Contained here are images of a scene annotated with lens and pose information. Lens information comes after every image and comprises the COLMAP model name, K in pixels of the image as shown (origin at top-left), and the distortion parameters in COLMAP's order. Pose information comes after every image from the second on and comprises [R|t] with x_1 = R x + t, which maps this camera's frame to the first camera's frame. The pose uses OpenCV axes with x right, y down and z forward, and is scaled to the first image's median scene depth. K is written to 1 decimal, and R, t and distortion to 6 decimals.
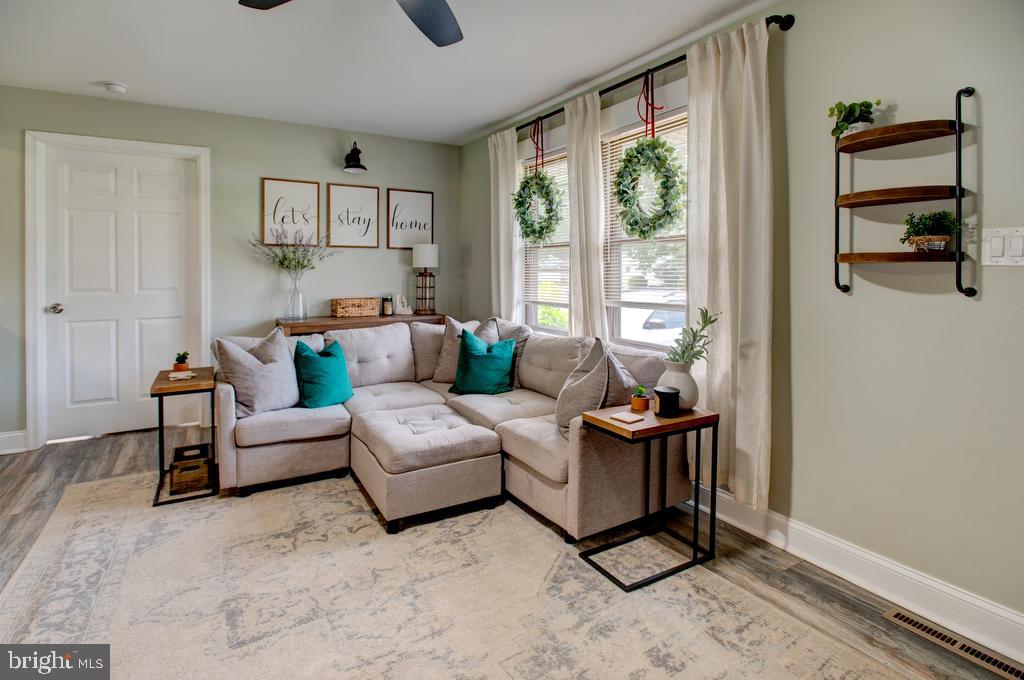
lens RADIAL K [[487.0, 0, 460.8], [0, 487.0, 271.5], [0, 0, 1]] dist [-0.012304, 0.000814]
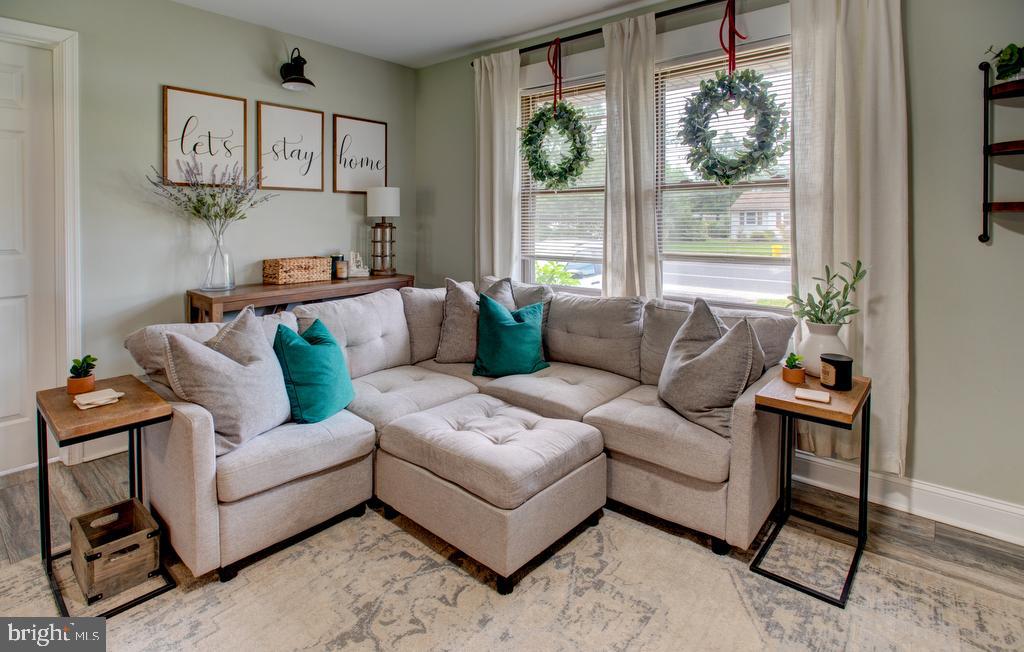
lens RADIAL K [[539.8, 0, 555.3], [0, 539.8, 224.8], [0, 0, 1]] dist [-0.012189, -0.000039]
pose [[0.941825, -0.006774, 0.336035, -0.239424], [0.004400, 0.999960, 0.007825, -0.001430], [-0.336074, -0.005891, 0.941817, 0.174330]]
